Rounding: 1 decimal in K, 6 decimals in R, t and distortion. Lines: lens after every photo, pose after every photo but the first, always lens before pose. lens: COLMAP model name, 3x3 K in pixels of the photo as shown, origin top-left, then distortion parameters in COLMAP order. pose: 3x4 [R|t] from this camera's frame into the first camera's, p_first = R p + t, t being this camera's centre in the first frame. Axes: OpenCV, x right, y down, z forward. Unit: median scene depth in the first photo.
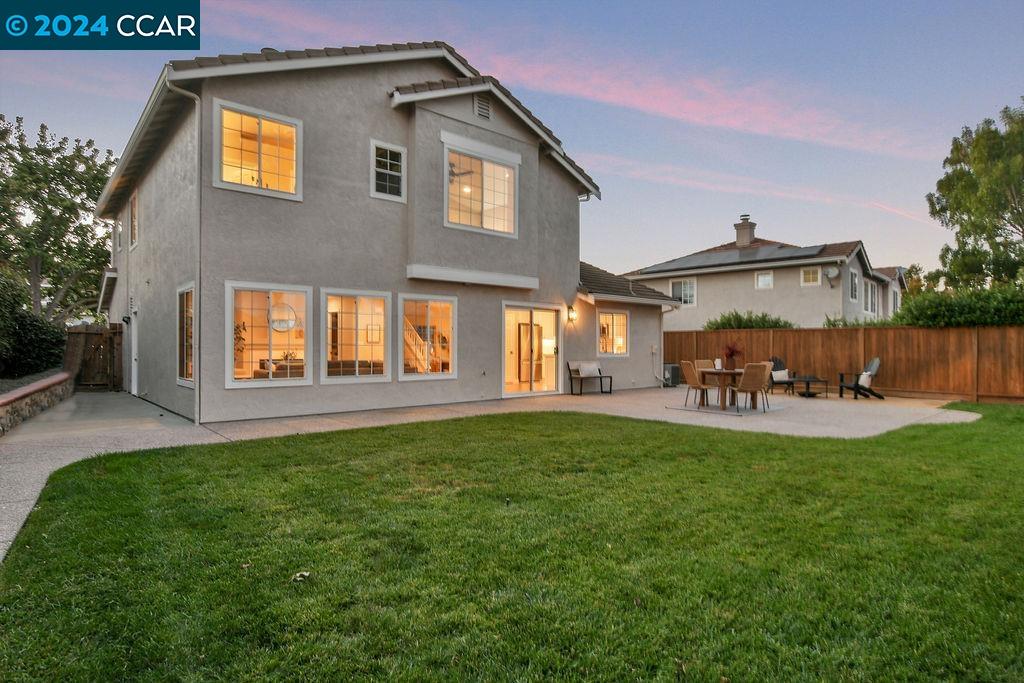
lens RADIAL K [[558.5, 0, 511.7], [0, 558.5, 347.1], [0, 0, 1]] dist [-0.018086, -0.000041]
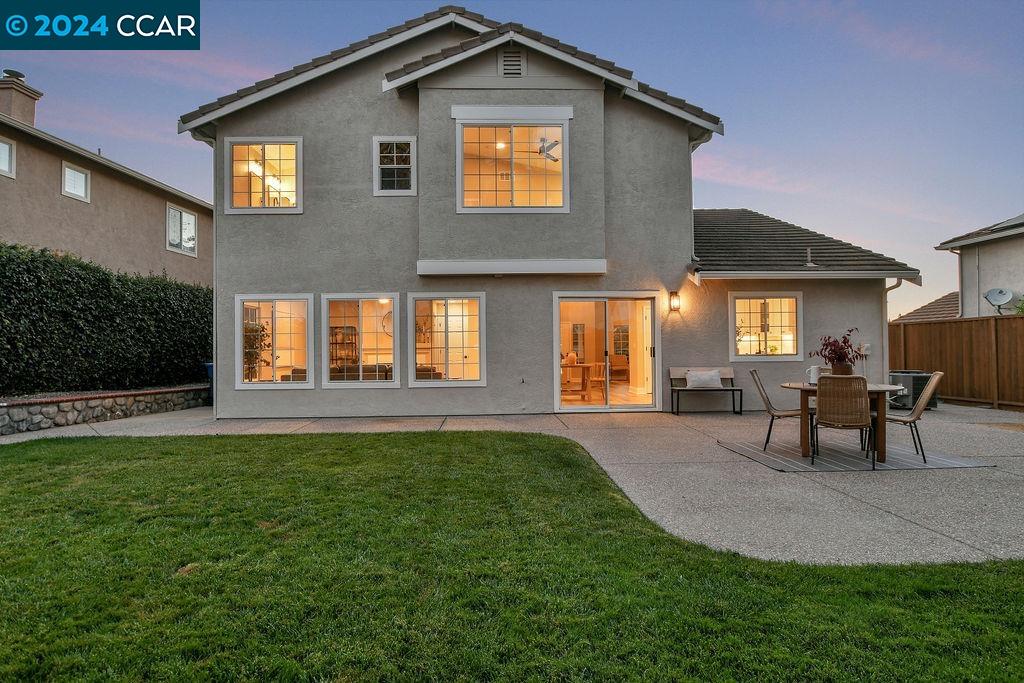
lens RADIAL K [[540.9, 0, 514.5], [0, 540.9, 349.2], [0, 0, 1]] dist [-0.015907, -0.000063]
pose [[0.772512, -0.014030, -0.634845, 0.503955], [0.012805, 0.999897, -0.006516, 0.005344], [0.634871, -0.003095, 0.772612, 0.410700]]
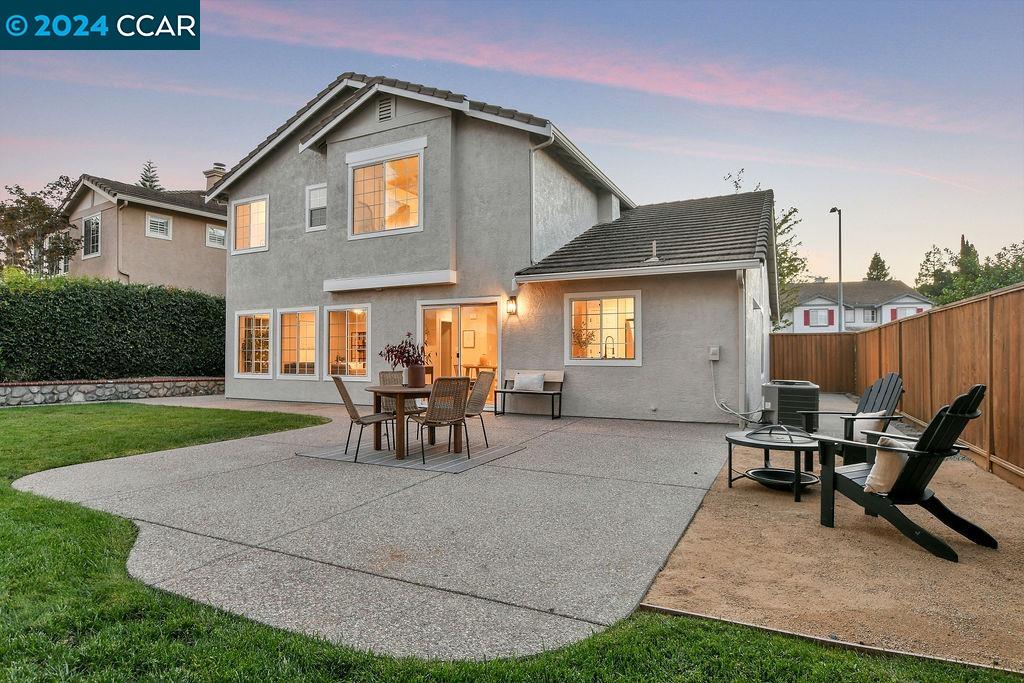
lens RADIAL K [[540.9, 0, 514.5], [0, 540.9, 349.2], [0, 0, 1]] dist [-0.015907, -0.000063]
pose [[0.380962, -0.012782, -0.924503, 1.003771], [0.000821, 0.999909, -0.013487, 0.010481], [0.924591, 0.004379, 0.380937, 0.930343]]
